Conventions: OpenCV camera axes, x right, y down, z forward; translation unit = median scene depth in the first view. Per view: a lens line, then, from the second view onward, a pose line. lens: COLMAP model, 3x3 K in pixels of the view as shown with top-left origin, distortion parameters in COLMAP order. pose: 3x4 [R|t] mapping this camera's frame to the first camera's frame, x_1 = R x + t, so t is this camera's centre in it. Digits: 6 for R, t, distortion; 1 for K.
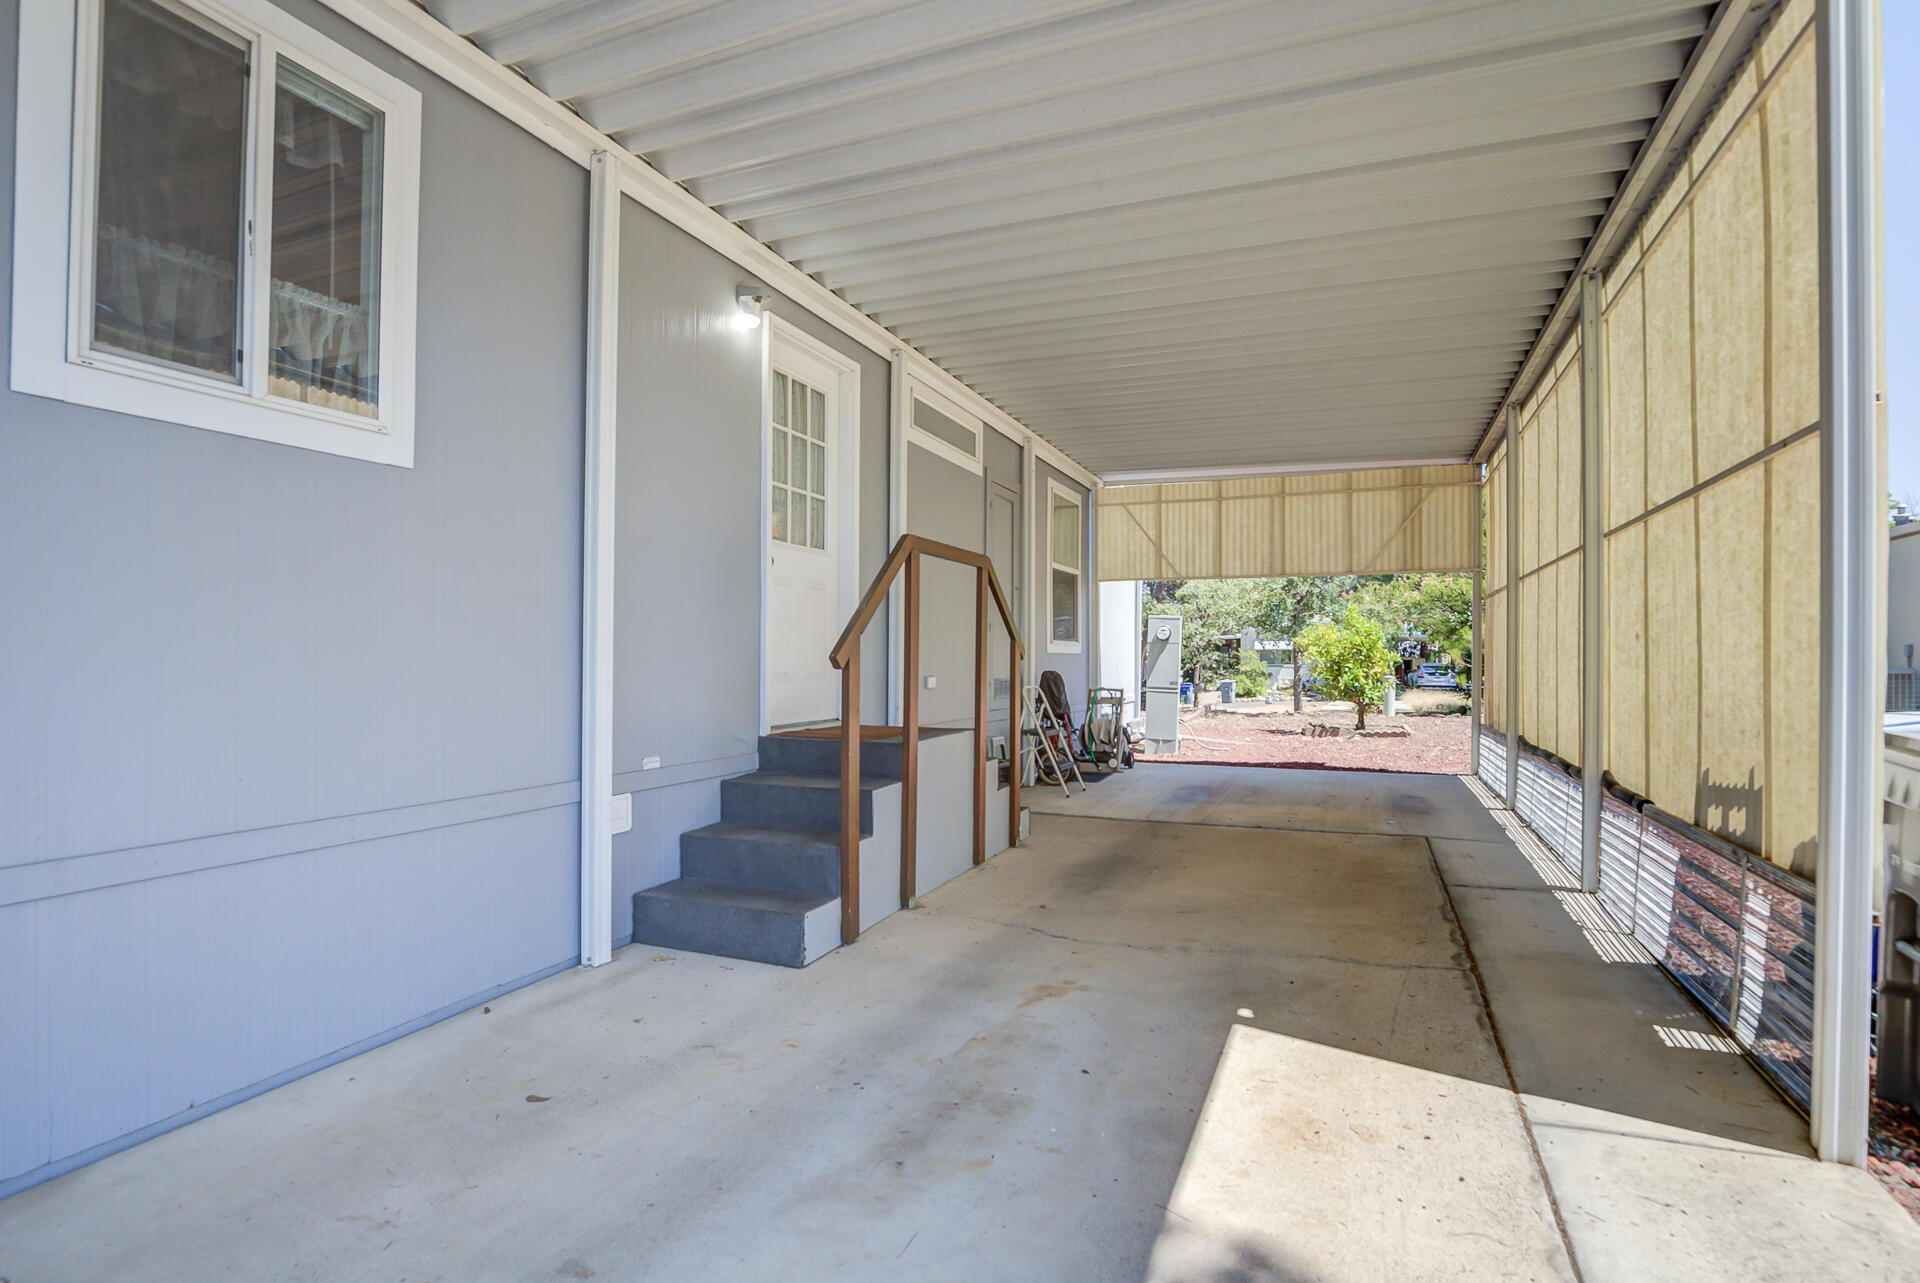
lens RADIAL K [[906.4, 0, 963.8], [0, 906.4, 644.6], [0, 0, 1]] dist [-0.031266, 0.005215]
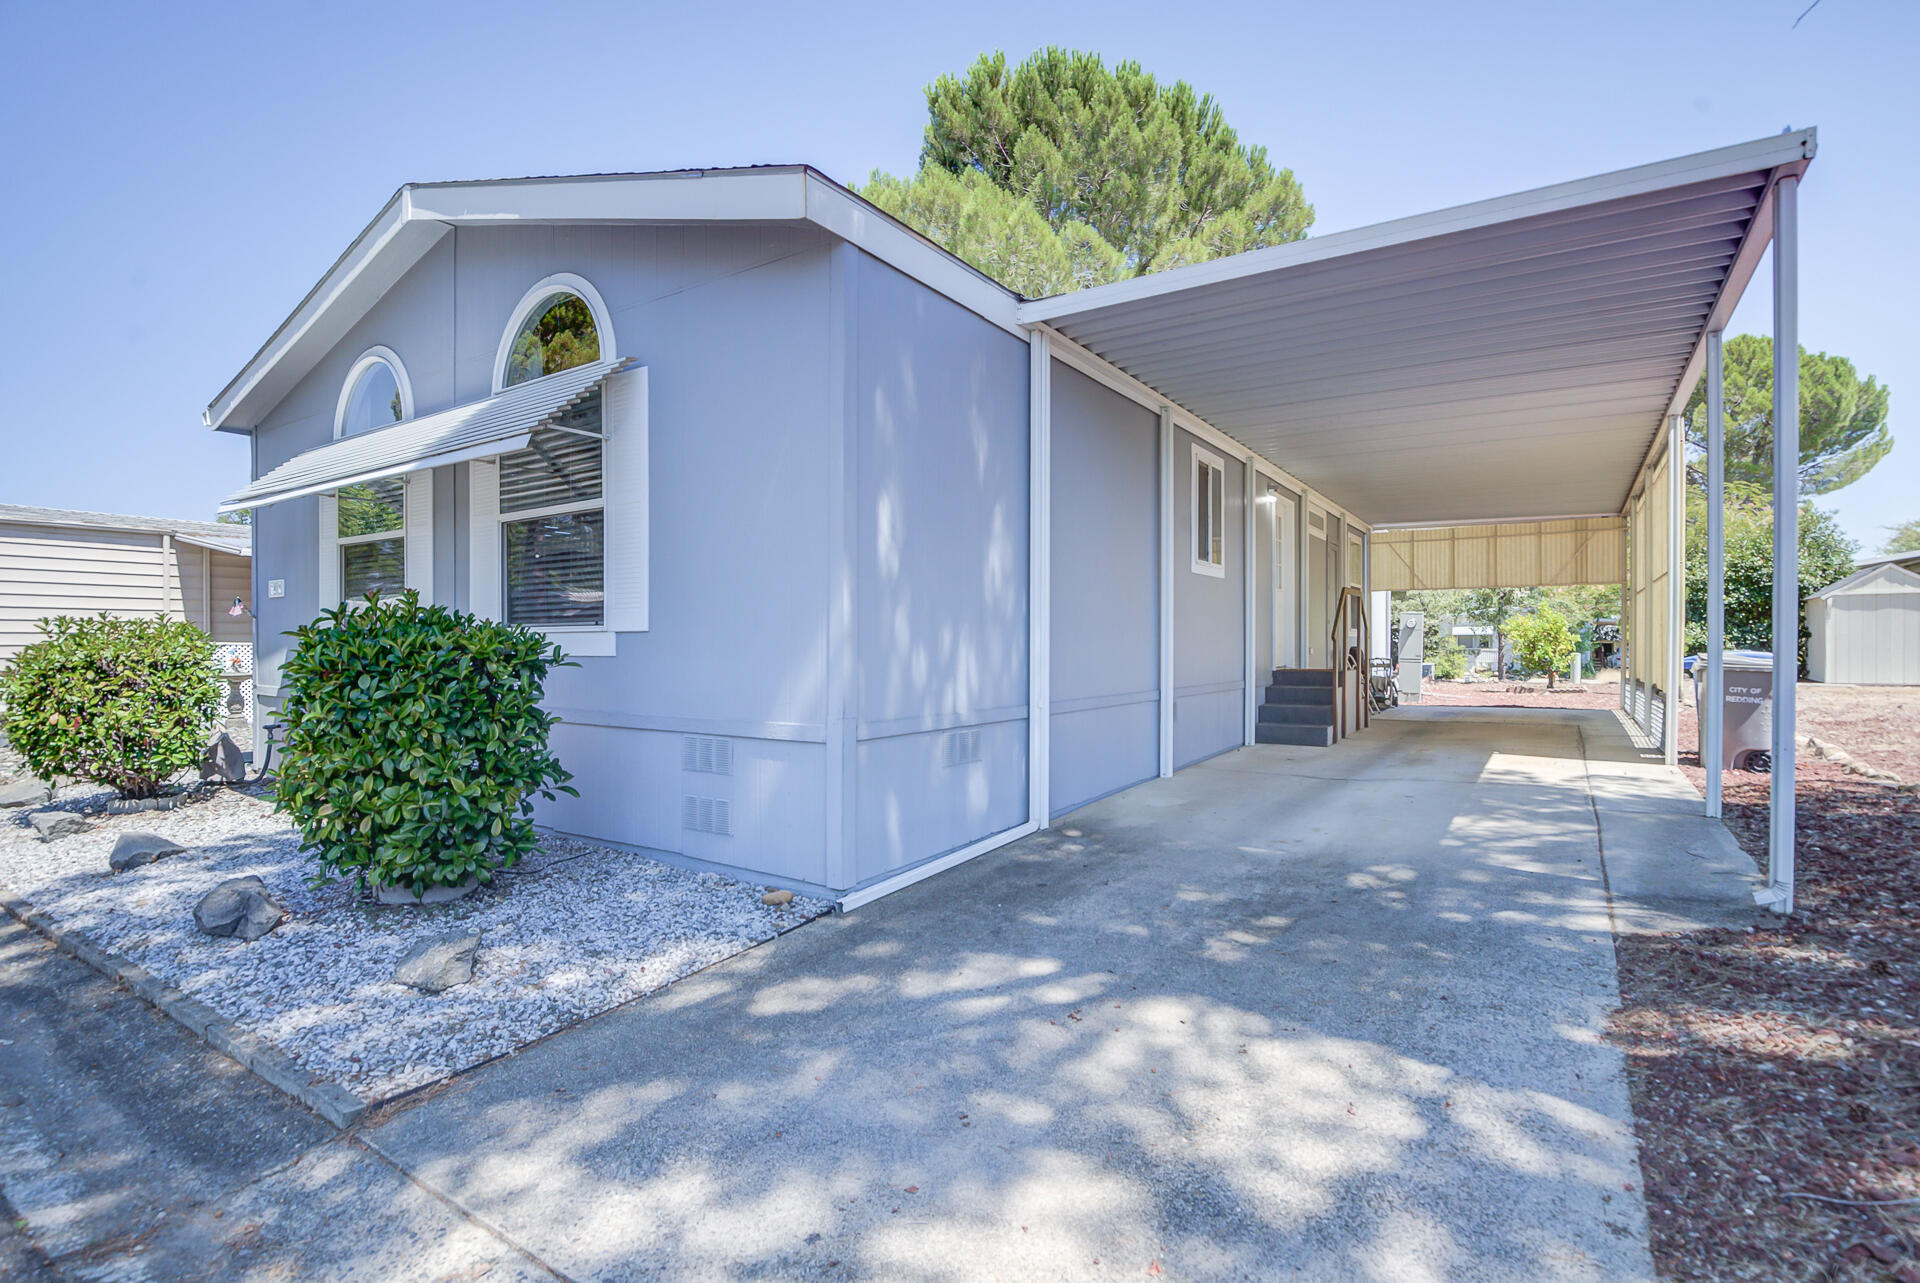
lens RADIAL K [[906.4, 0, 963.5], [0, 906.4, 644.8], [0, 0, 1]] dist [-0.031266, 0.005215]
pose [[0.984573, -0.008805, -0.174751, -0.295129], [0.010466, 0.999908, 0.008582, 0.003971], [0.174659, -0.010279, 0.984575, -0.725059]]
